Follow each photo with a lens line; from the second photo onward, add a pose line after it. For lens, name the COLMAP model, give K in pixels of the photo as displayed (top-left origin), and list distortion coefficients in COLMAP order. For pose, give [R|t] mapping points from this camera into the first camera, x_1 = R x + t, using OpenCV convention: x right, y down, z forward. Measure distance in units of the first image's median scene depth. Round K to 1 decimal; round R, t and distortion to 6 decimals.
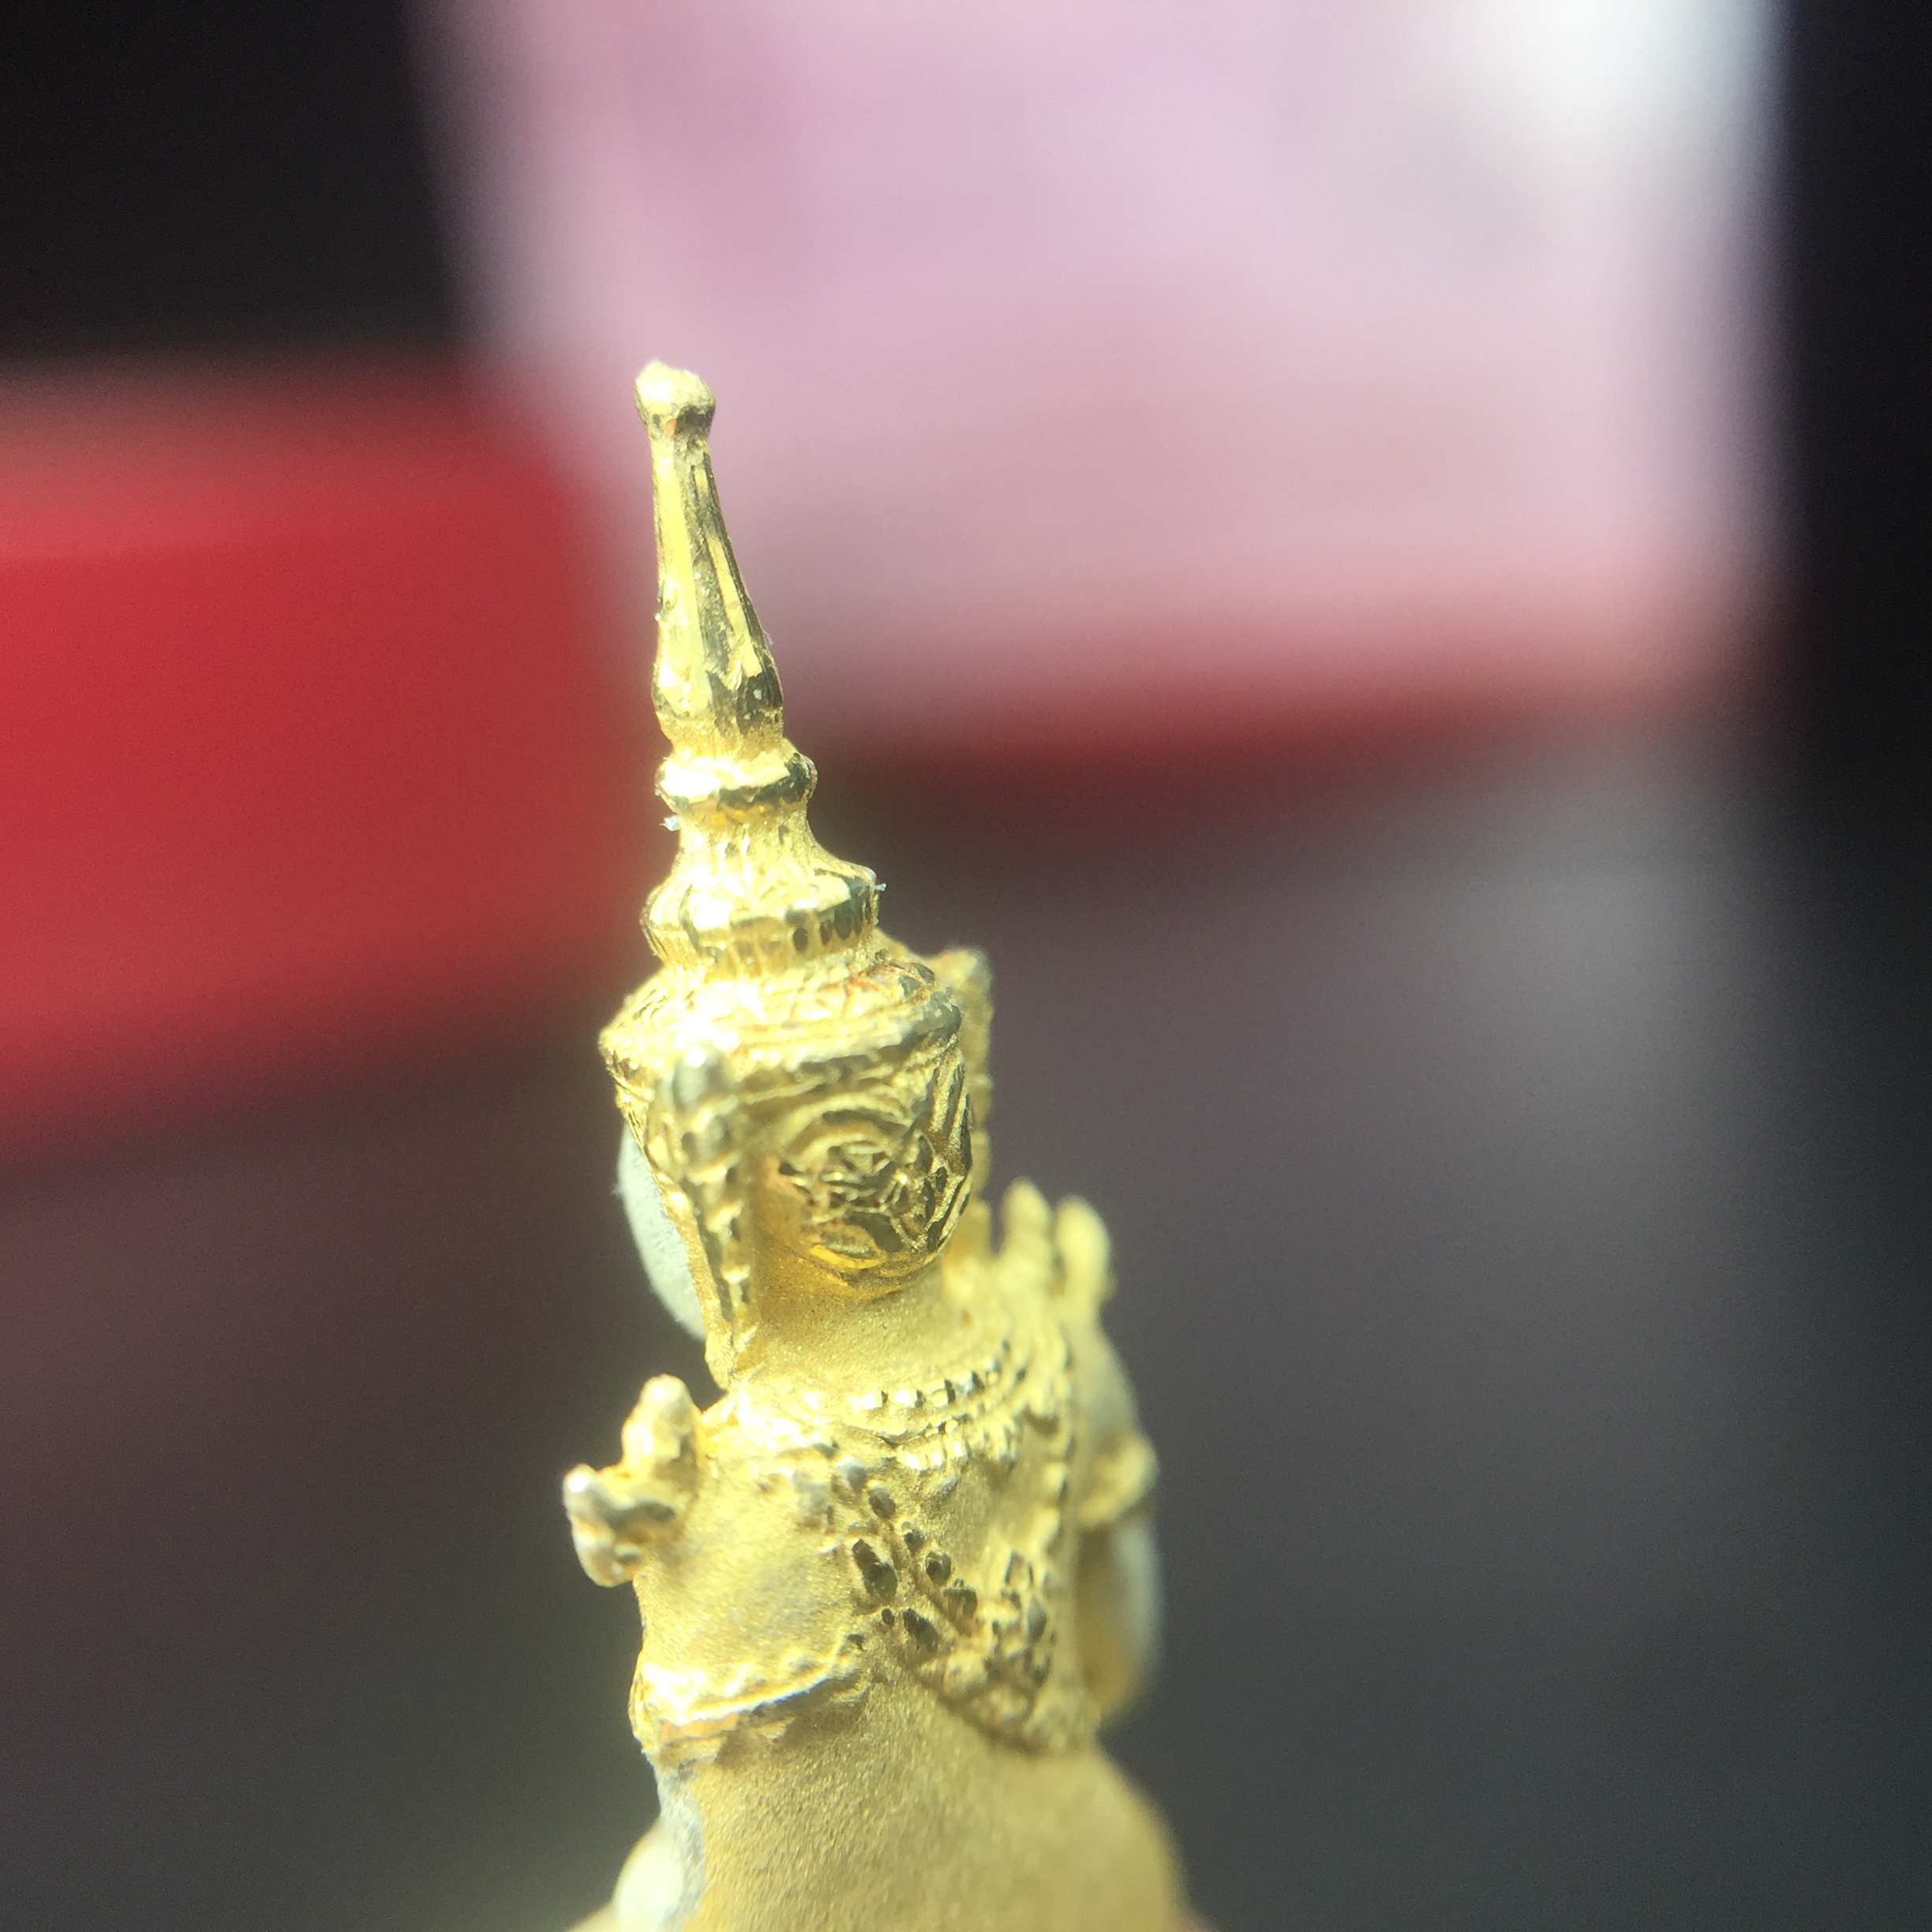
lens RADIAL K [[2863.7, 0, 985.5], [0, 2863.7, 889.3], [0, 0, 1]] dist [0.350342, 0.000000]
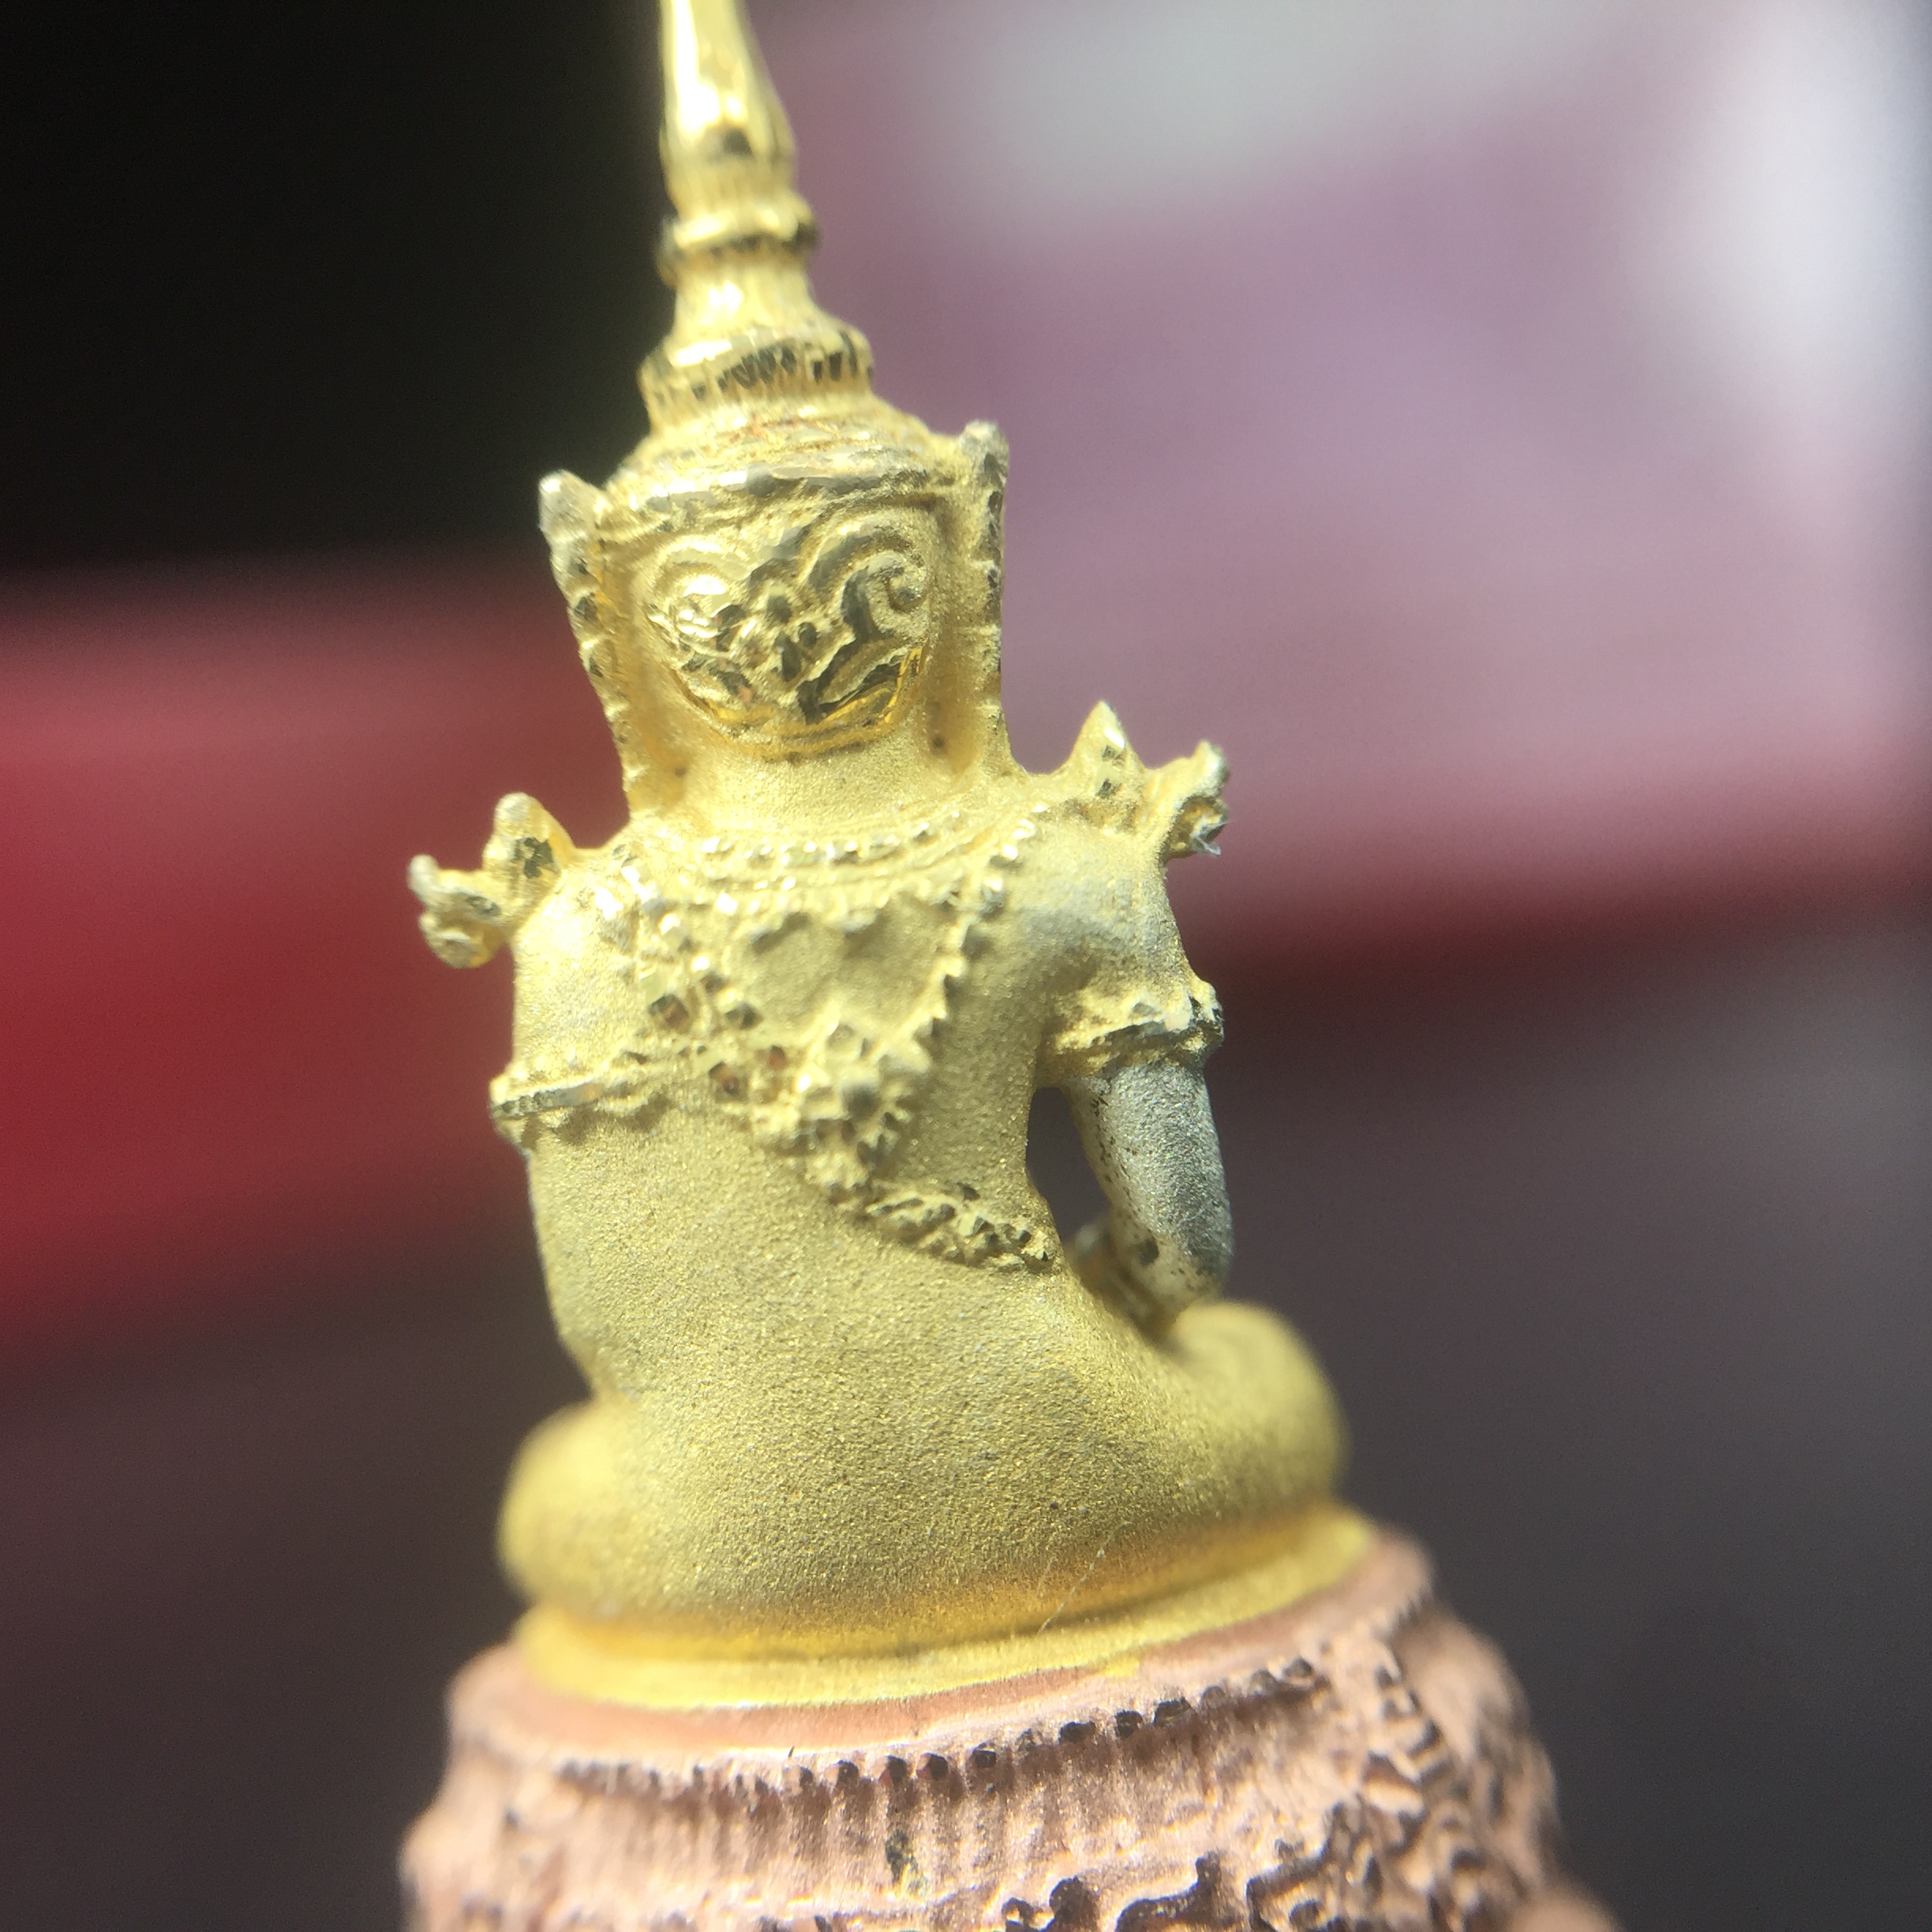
lens RADIAL K [[2863.7, 0, 907.2], [0, 2863.7, 921.5], [0, 0, 1]] dist [0.350342, 0.000000]
pose [[0.629358, 0.052251, -0.775357, 0.773423], [-0.062956, 0.997886, 0.016146, 0.182776], [0.774561, 0.038652, 0.631317, 0.428801]]
